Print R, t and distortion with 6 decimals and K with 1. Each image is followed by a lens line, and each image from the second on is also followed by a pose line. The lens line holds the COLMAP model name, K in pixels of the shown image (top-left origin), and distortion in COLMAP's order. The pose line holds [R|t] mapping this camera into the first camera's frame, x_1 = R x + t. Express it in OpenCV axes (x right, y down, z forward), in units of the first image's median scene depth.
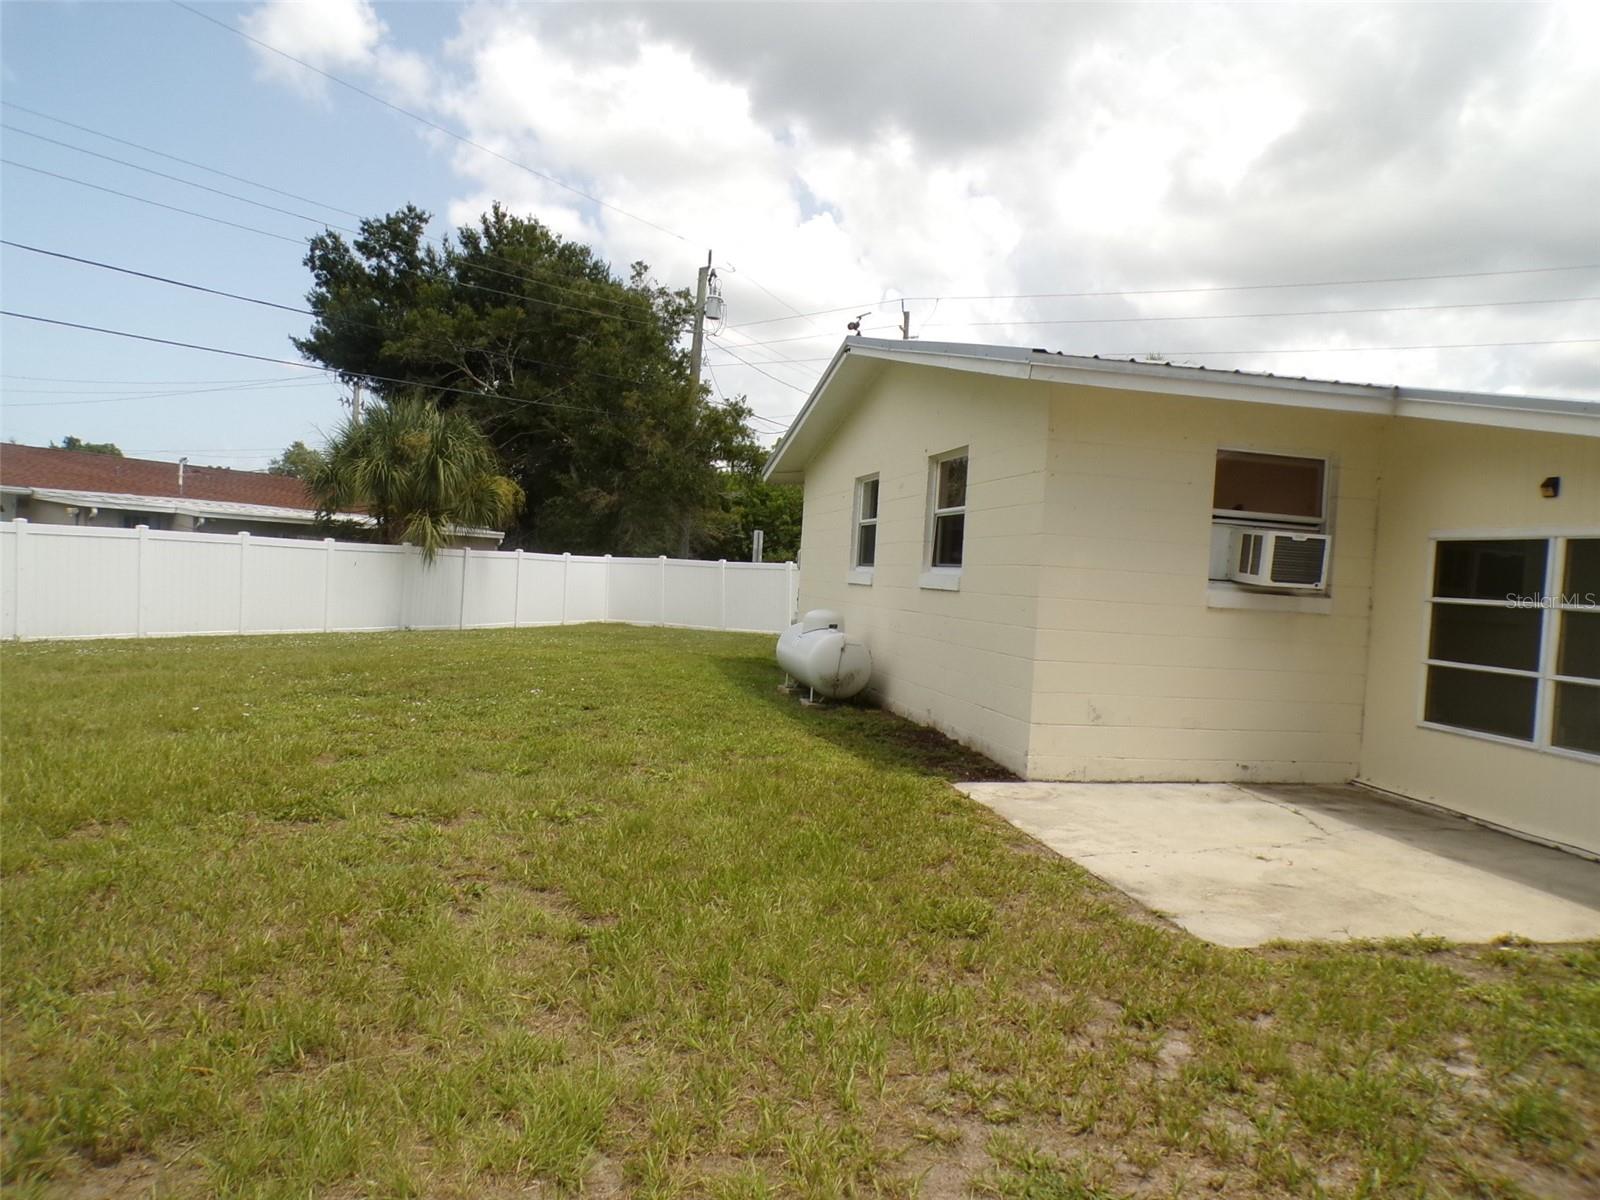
lens RADIAL K [[1111.8, 0, 801.7], [0, 1111.8, 604.9], [0, 0, 1]] dist [-0.050413, 0.023537]
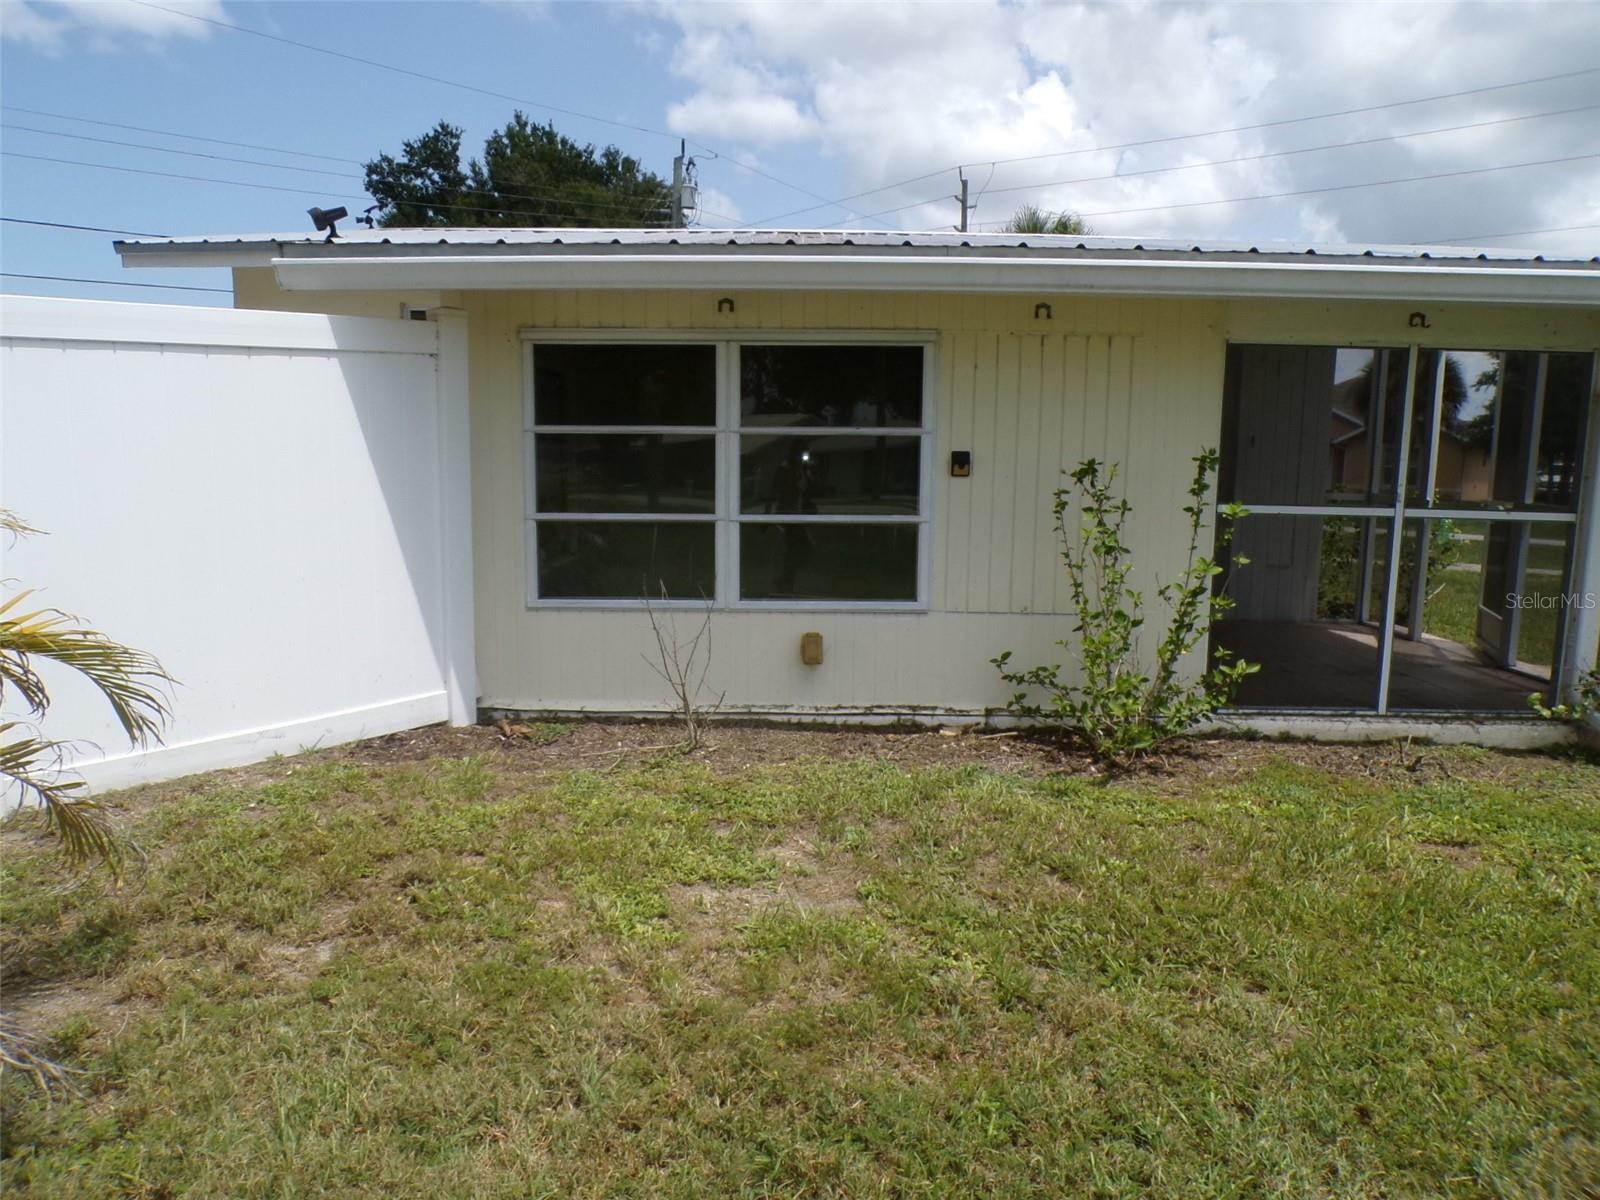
lens RADIAL K [[1111.8, 0, 802.1], [0, 1111.8, 596.5], [0, 0, 1]] dist [-0.050413, 0.023537]
pose [[0.973358, -0.010084, -0.229068, 0.204957], [0.030417, 0.995882, 0.085408, 0.008890], [0.227264, -0.090100, 0.969656, 0.014648]]
